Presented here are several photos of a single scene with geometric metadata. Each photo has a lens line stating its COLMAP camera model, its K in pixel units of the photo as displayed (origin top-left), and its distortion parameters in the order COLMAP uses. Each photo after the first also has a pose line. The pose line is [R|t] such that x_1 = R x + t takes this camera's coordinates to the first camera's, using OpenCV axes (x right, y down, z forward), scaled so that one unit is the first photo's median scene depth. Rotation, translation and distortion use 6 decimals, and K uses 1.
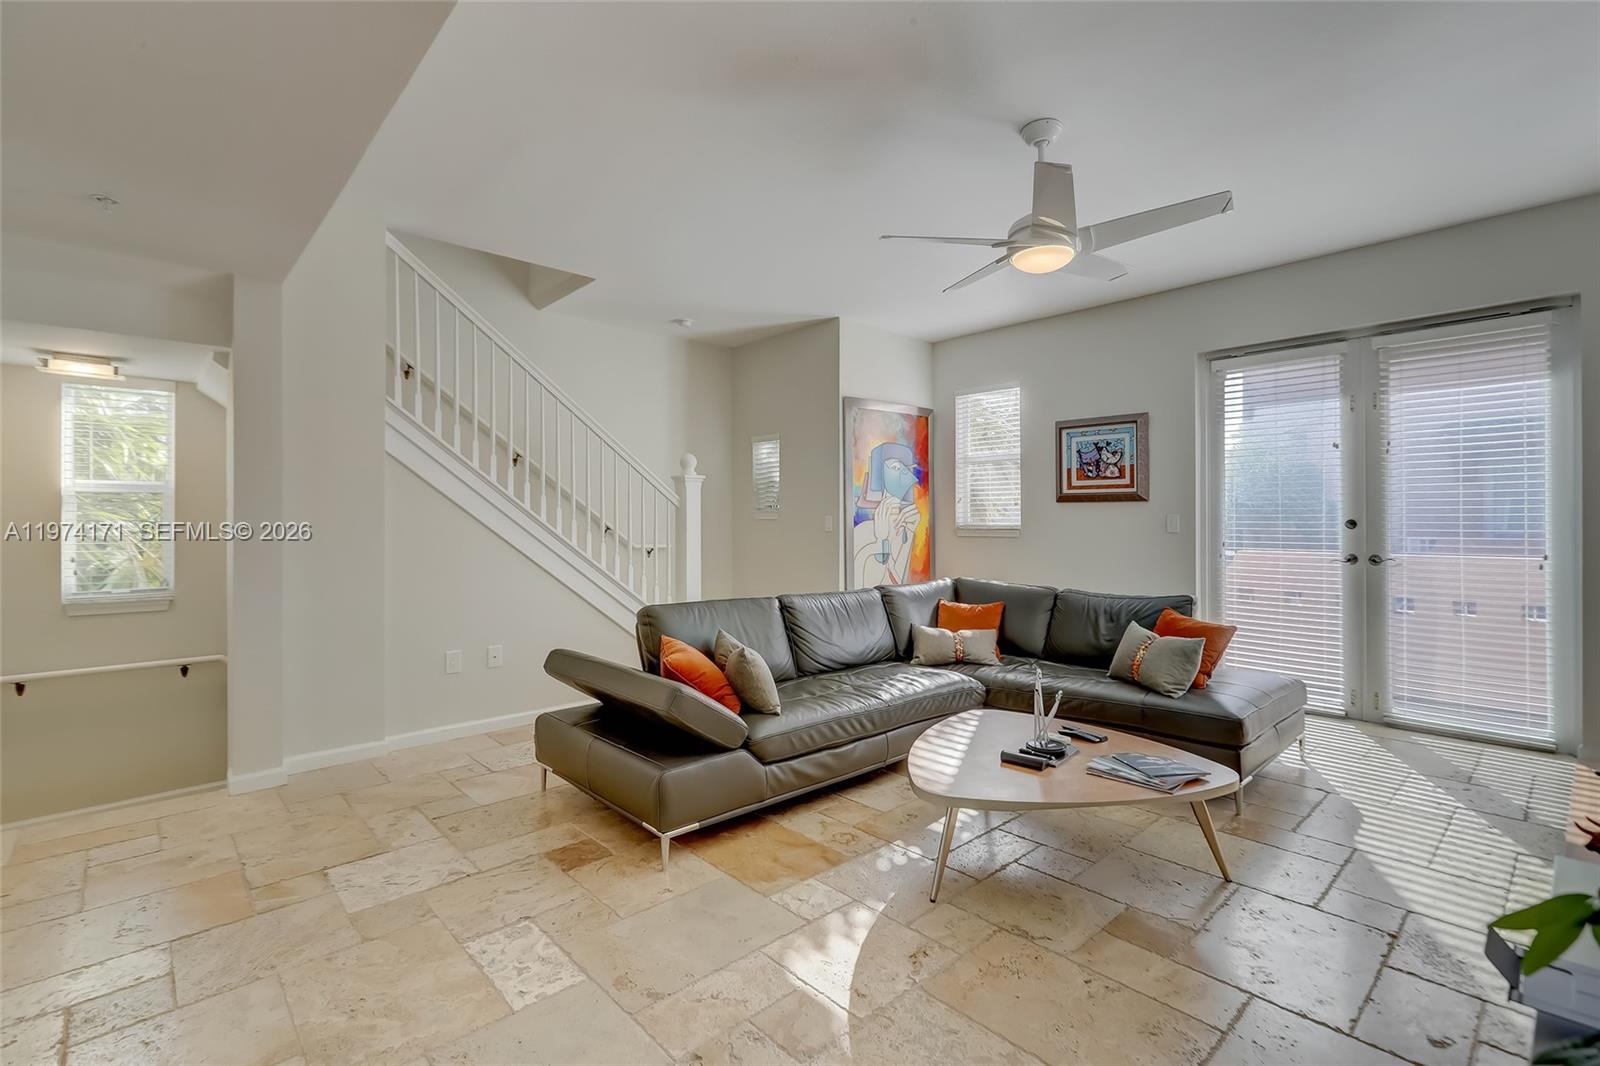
lens RADIAL K [[719.8, 0, 804.9], [0, 719.8, 524.8], [0, 0, 1]] dist [0.000006, 0.000012]
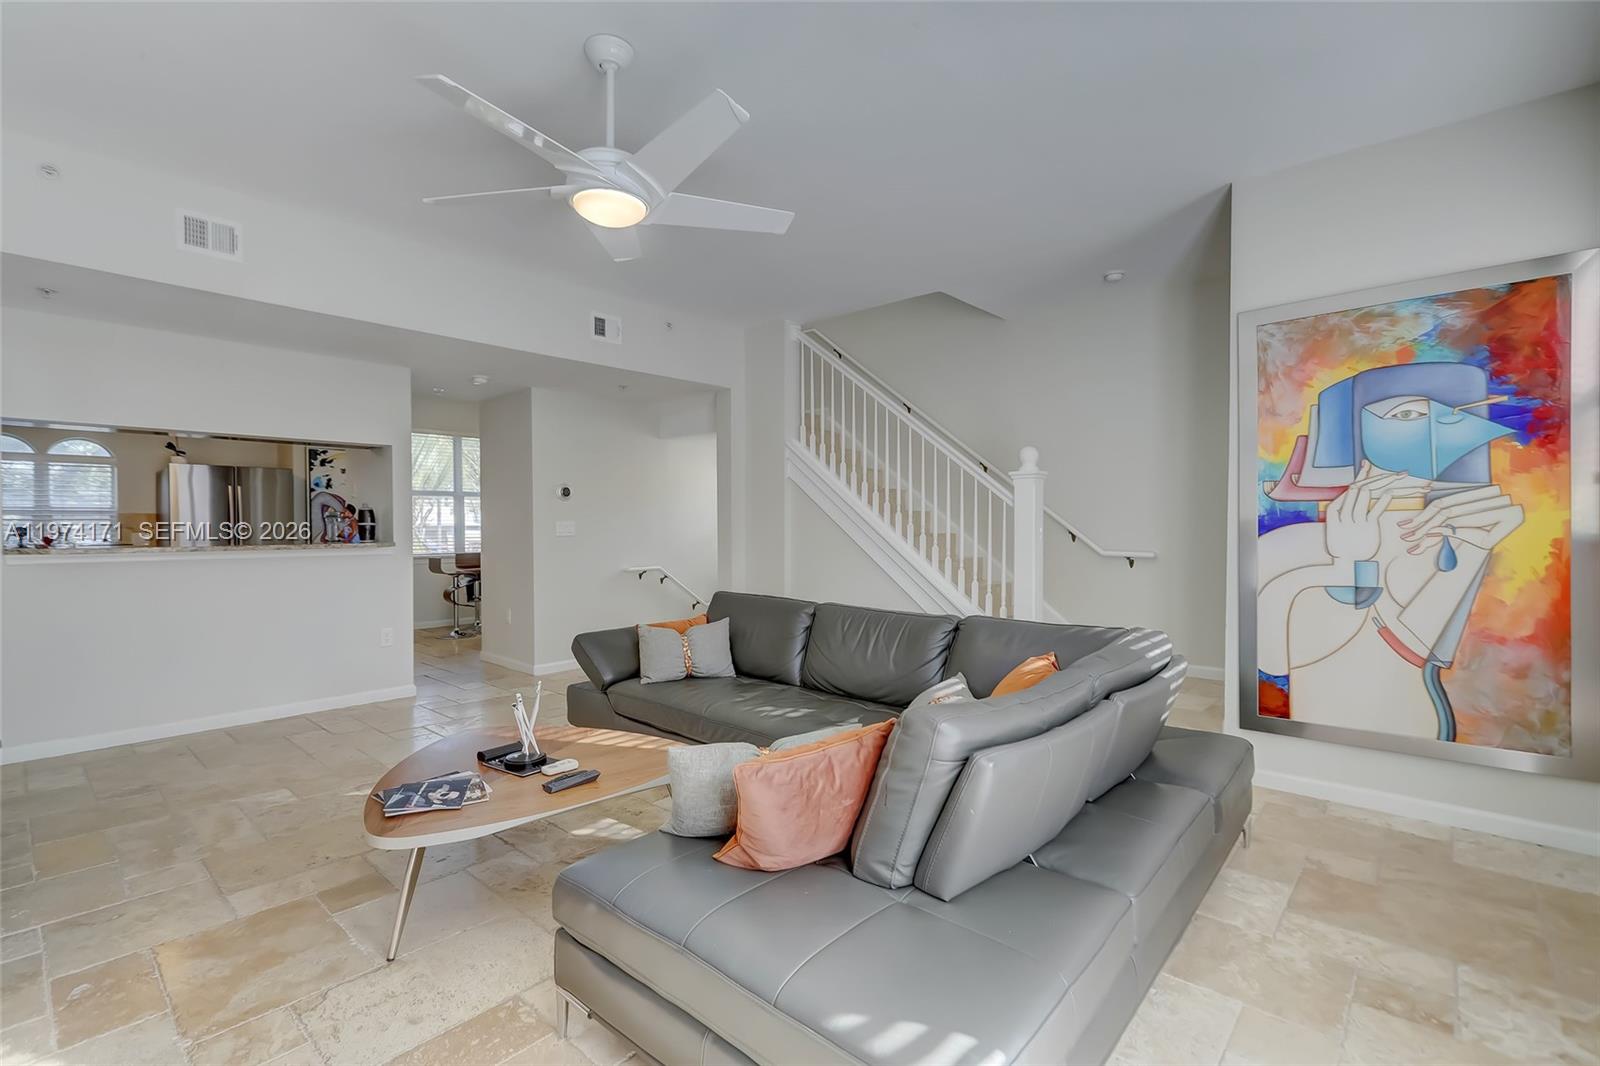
lens RADIAL K [[719.8, 0, 804.2], [0, 719.8, 531.1], [0, 0, 1]] dist [0.000006, 0.000012]
pose [[0.096686, 0.008977, -0.995274, 0.583051], [-0.001788, 0.999959, 0.008846, -0.003800], [0.995313, 0.000924, 0.096698, 0.558318]]
